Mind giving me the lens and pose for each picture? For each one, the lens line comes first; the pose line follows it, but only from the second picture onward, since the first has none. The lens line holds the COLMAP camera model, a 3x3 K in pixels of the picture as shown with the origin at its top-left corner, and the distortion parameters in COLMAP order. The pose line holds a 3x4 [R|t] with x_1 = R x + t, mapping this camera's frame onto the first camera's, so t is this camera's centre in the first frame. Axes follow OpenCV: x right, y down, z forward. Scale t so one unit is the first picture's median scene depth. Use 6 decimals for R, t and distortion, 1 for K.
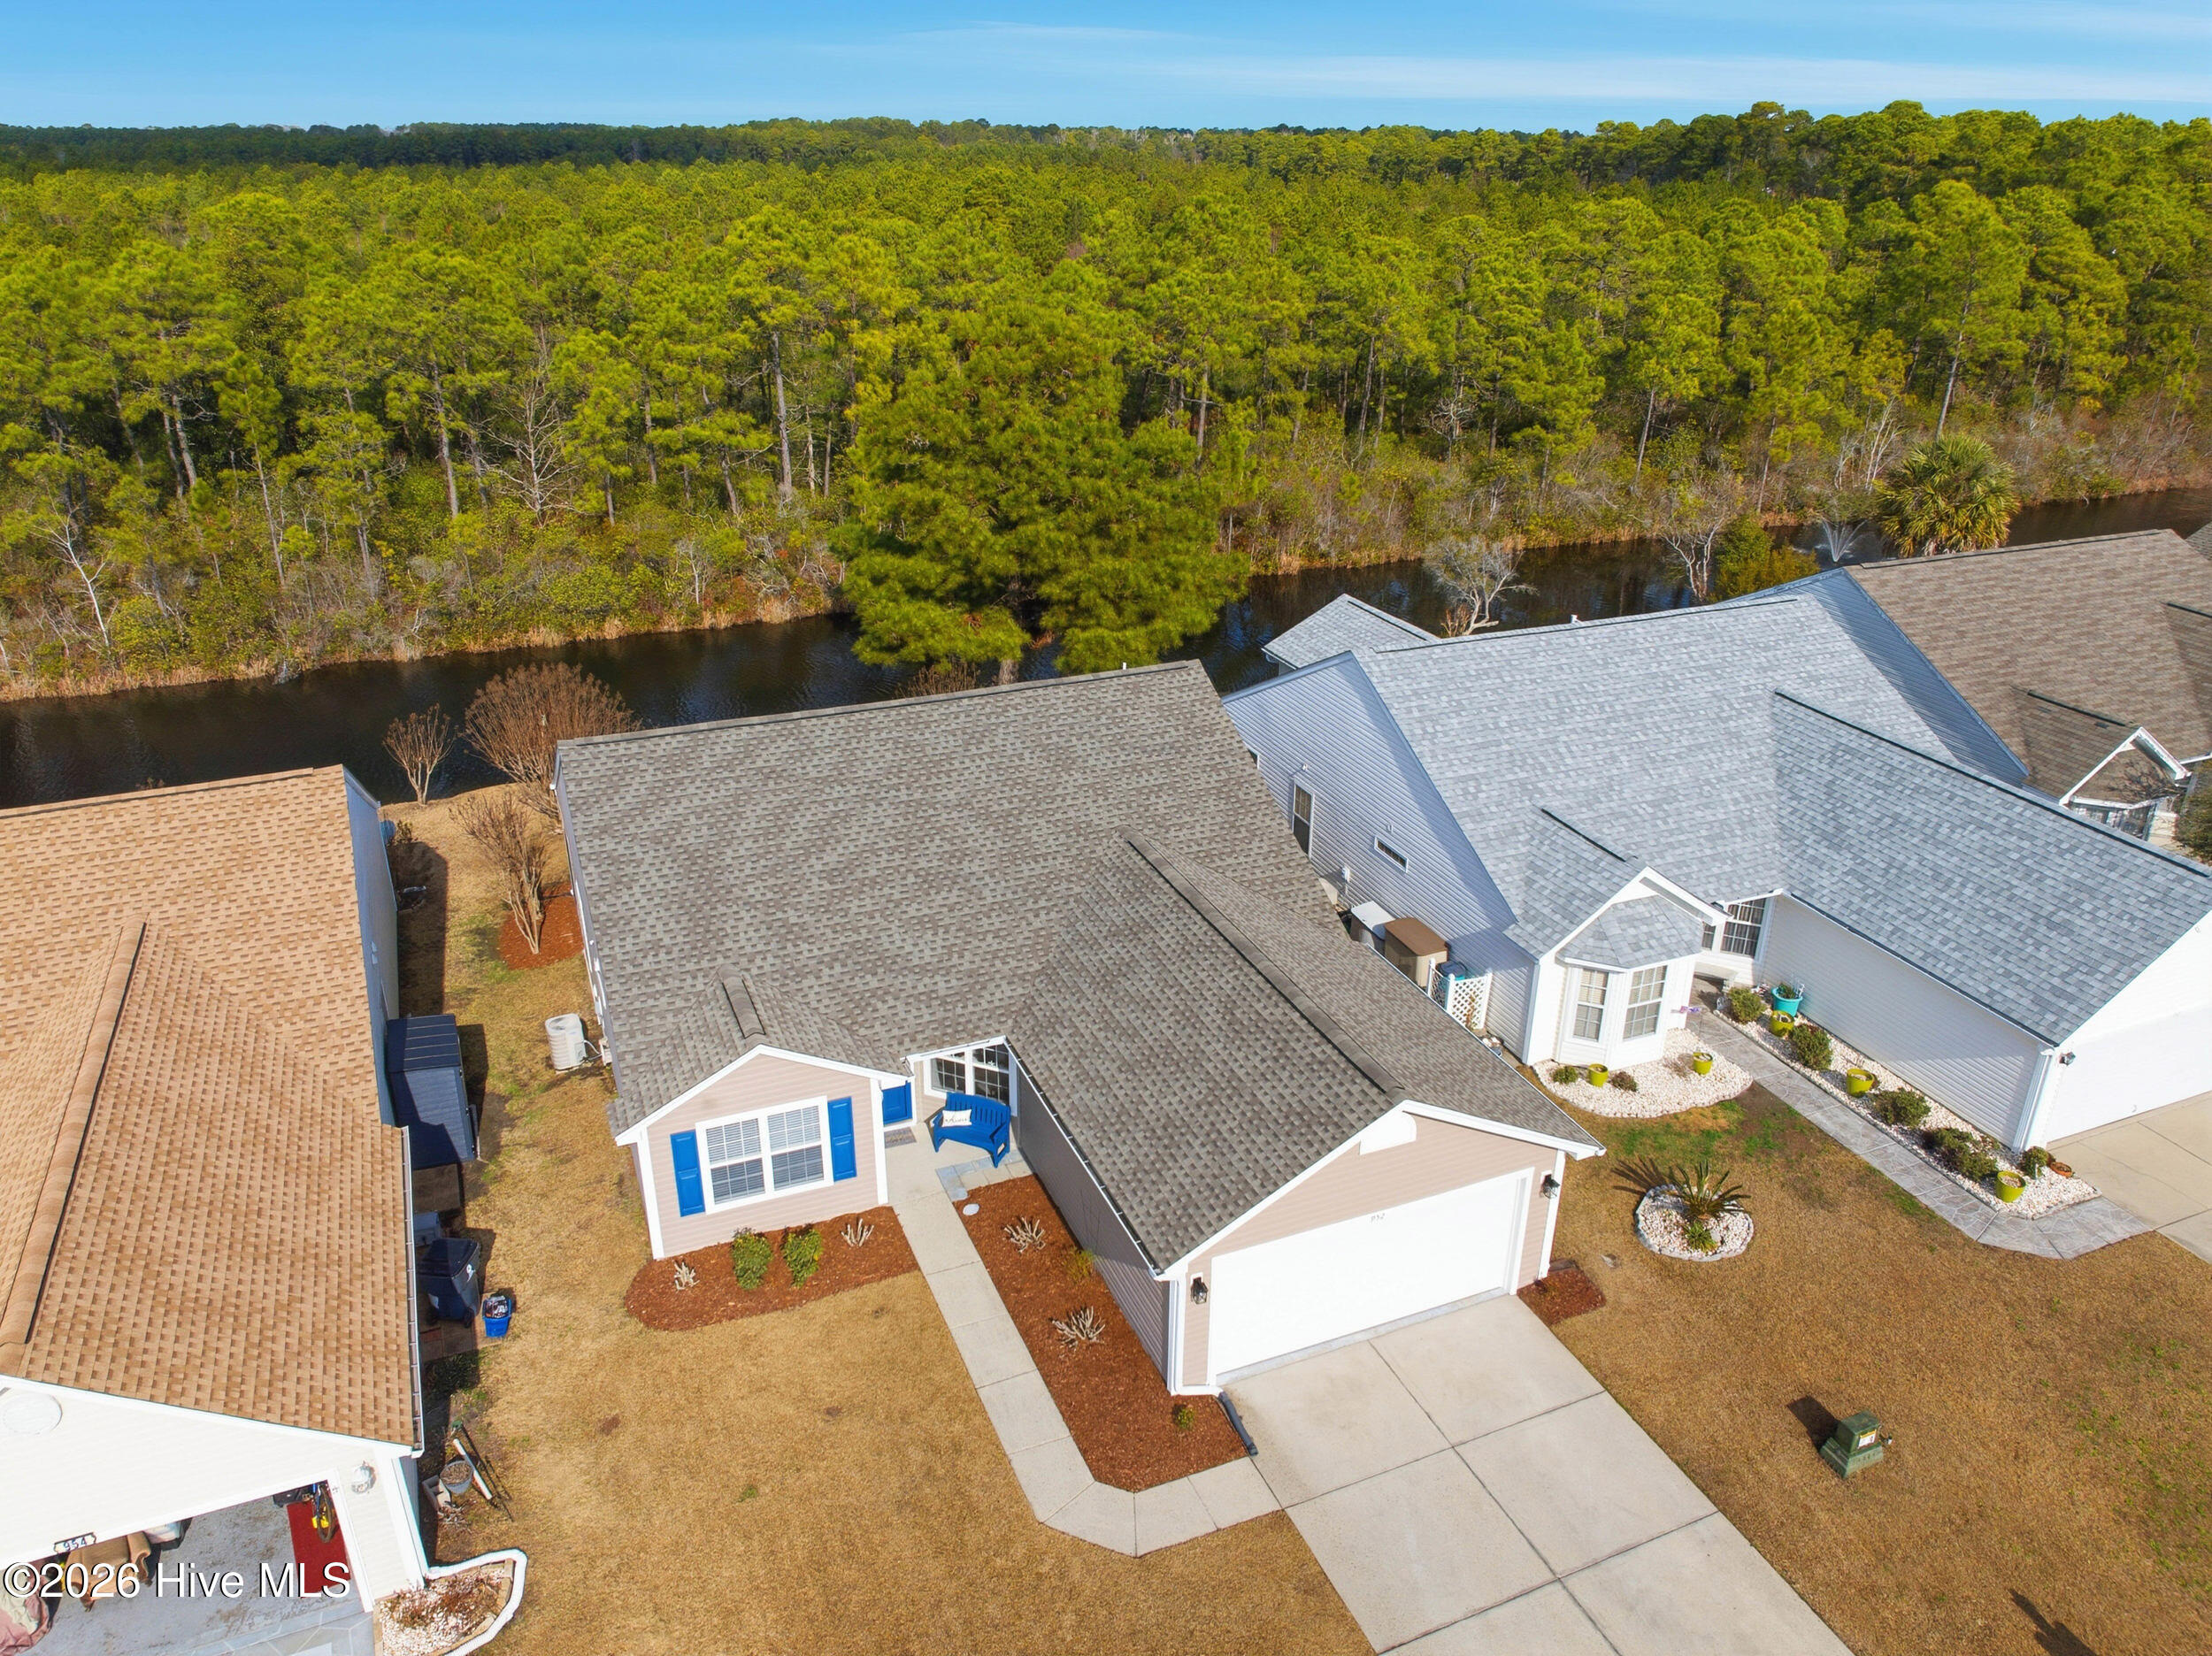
lens RADIAL K [[1651.6, 0, 1103.2], [0, 1651.6, 833.0], [0, 0, 1]] dist [-0.008493, -0.000485]
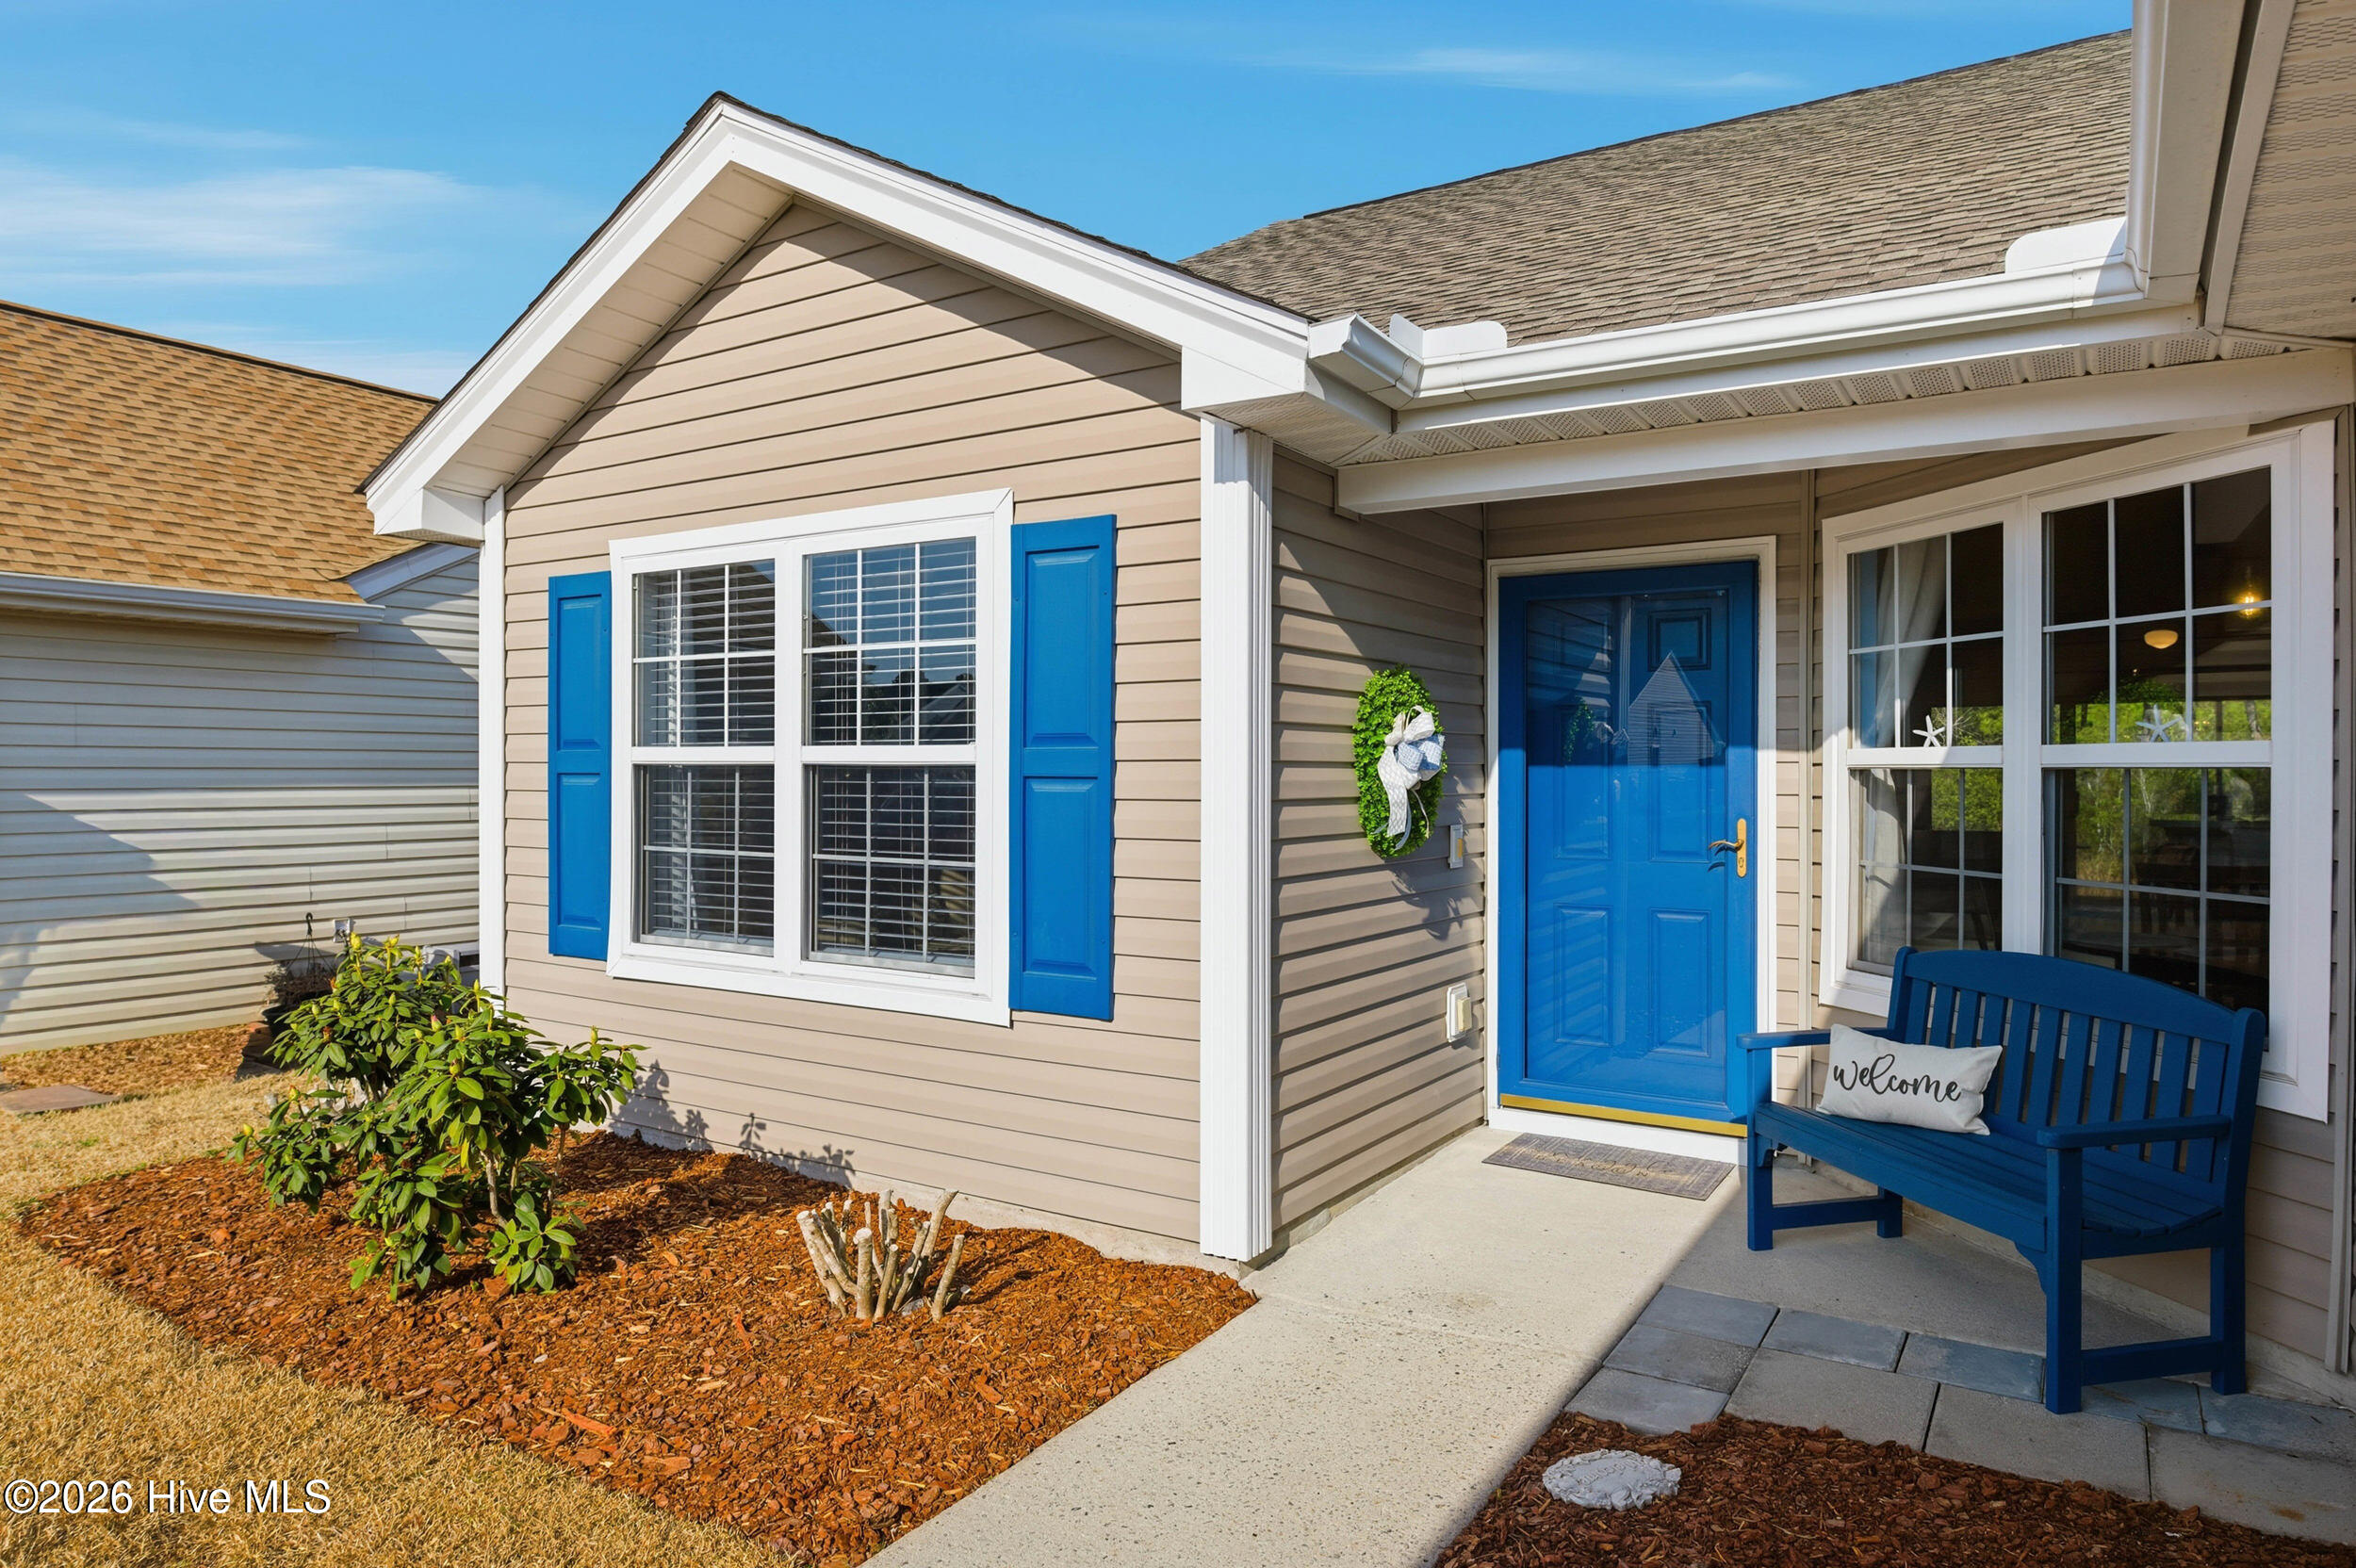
lens RADIAL K [[1446.9, 0, 1172.4], [0, 1446.9, 779.8], [0, 0, 1]] dist [-0.003026, -0.000990]
pose [[0.577962, 0.009949, -0.816003, -0.011320], [-0.345393, 0.908931, -0.233554, 0.225309], [0.739367, 0.416827, 0.528764, 0.933191]]
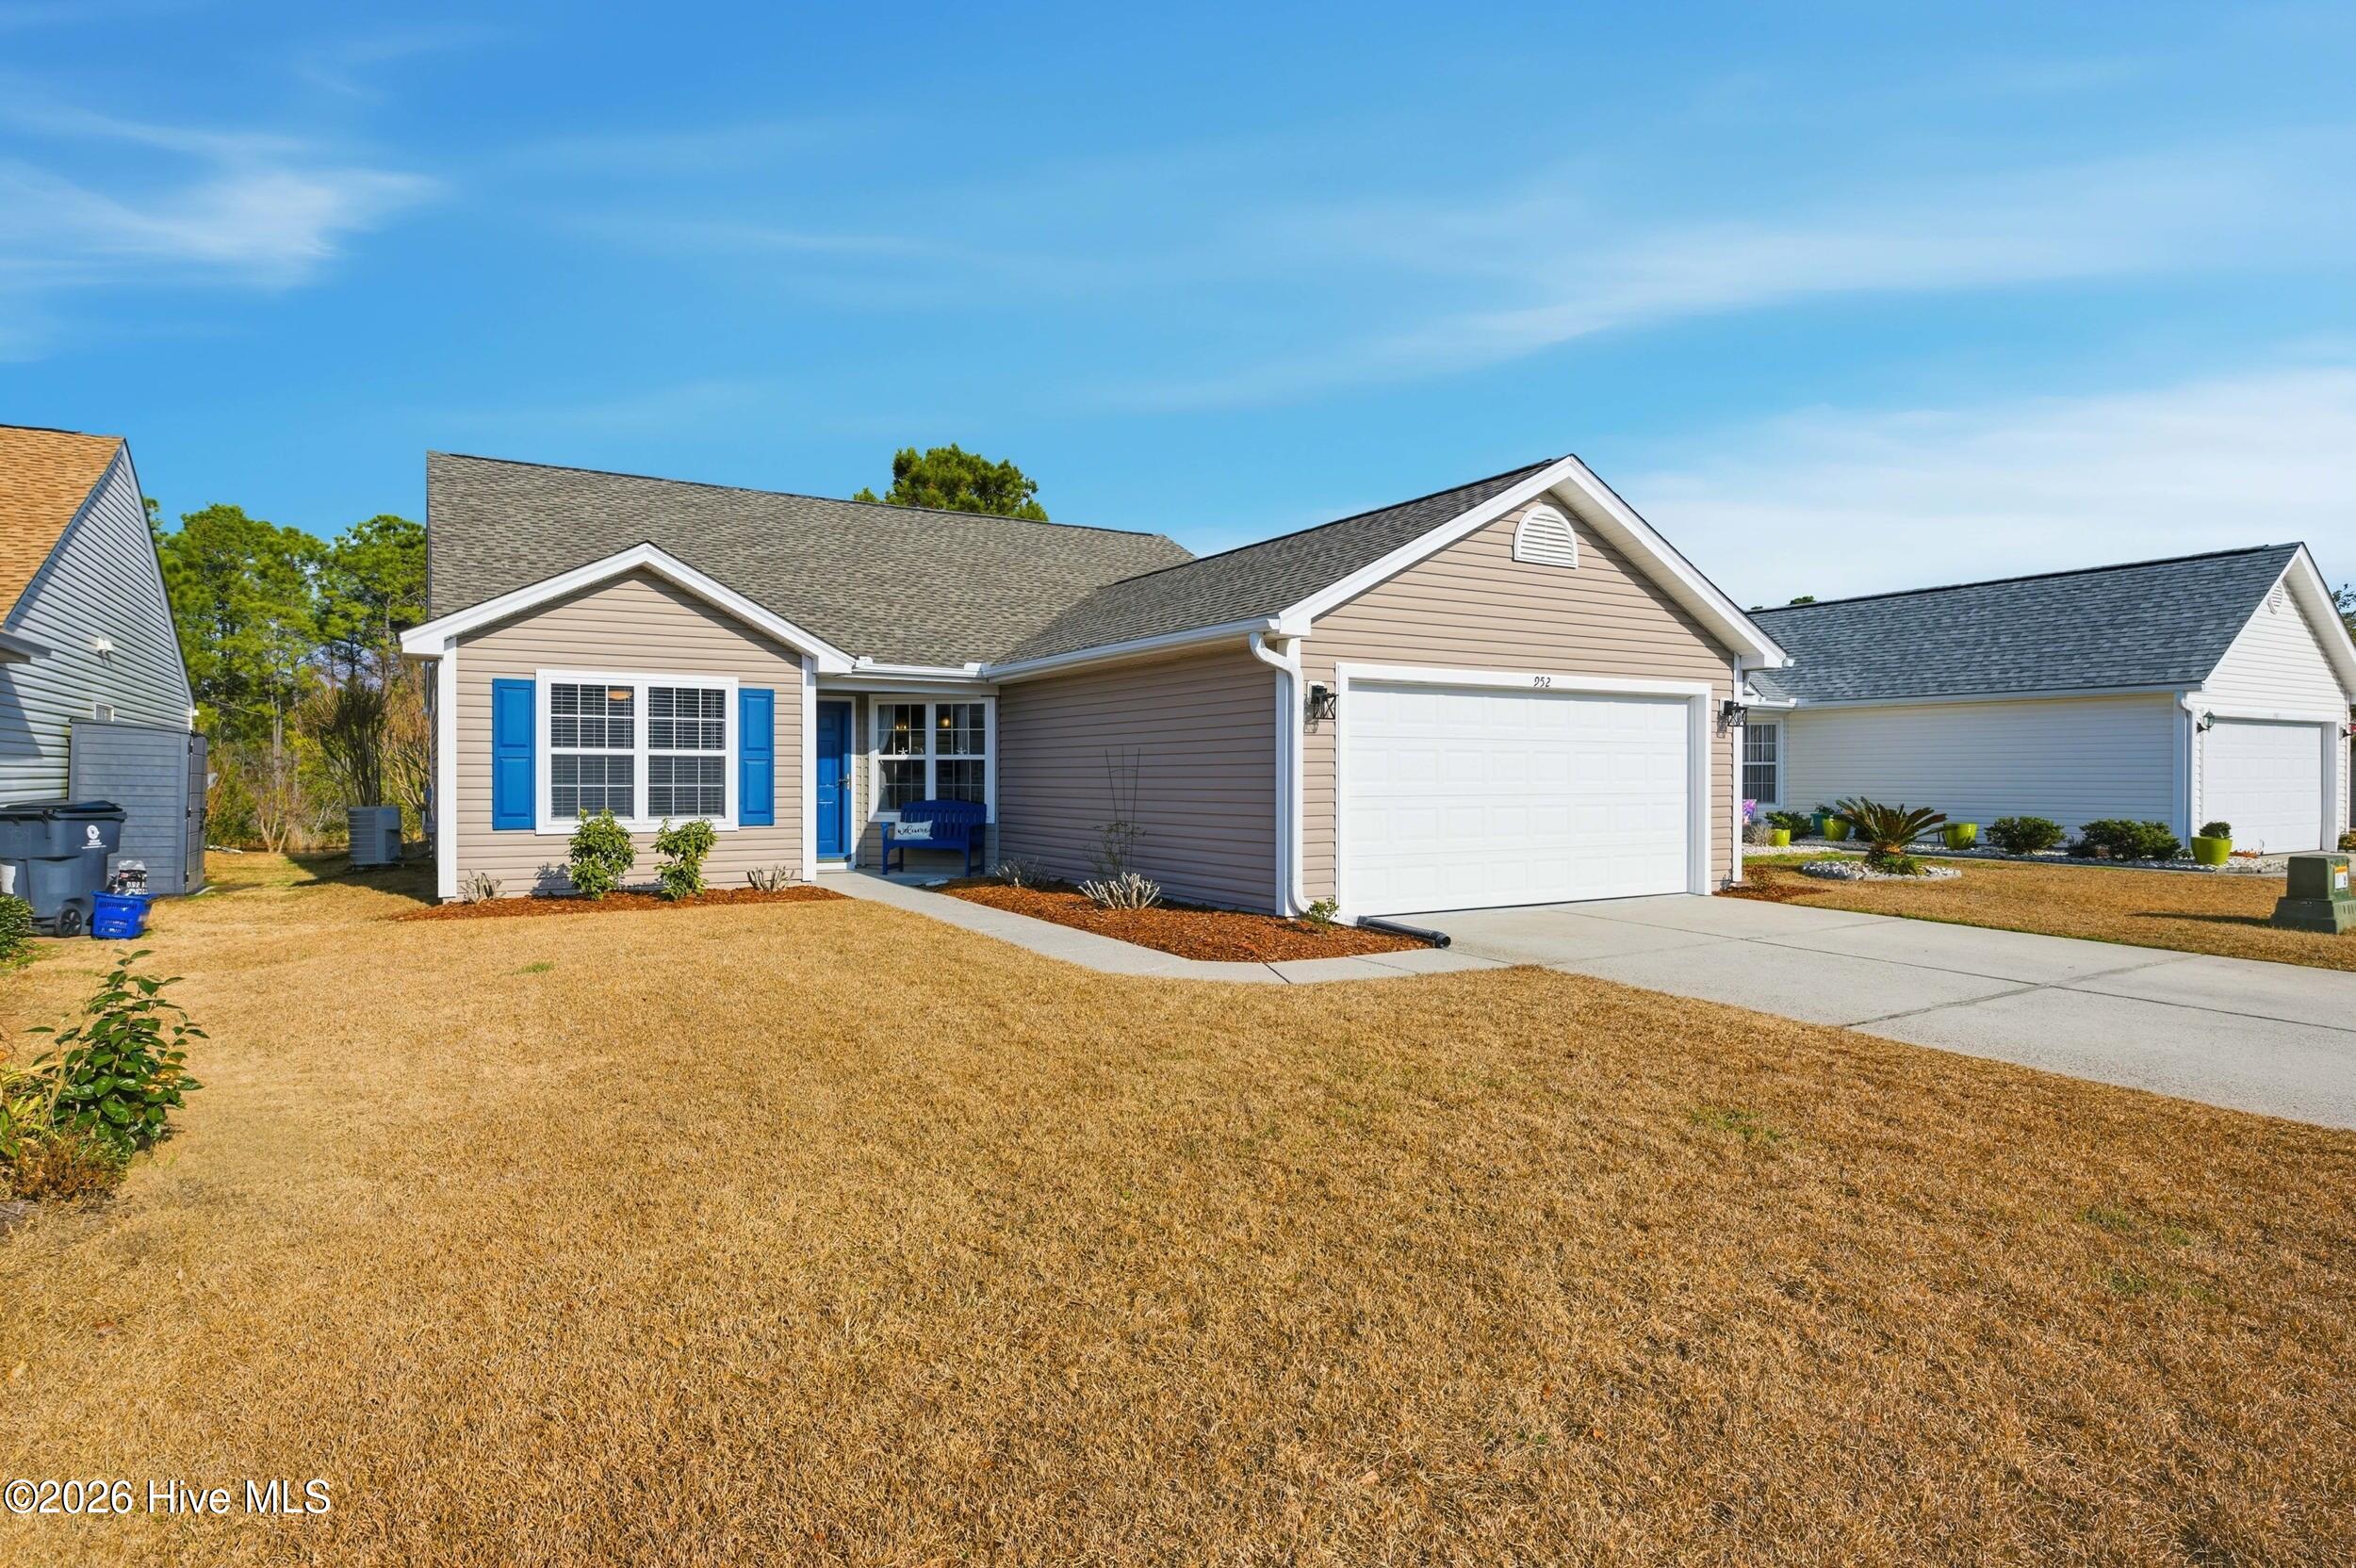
lens RADIAL K [[1316.8, 0, 1188.5], [0, 1316.8, 781.8], [0, 0, 1]] dist [-0.000365, -0.001389]
pose [[0.985564, 0.004775, 0.169234, -0.072433], [0.065750, 0.910346, -0.408591, 0.442953], [-0.156012, 0.413820, 0.896891, 0.478553]]
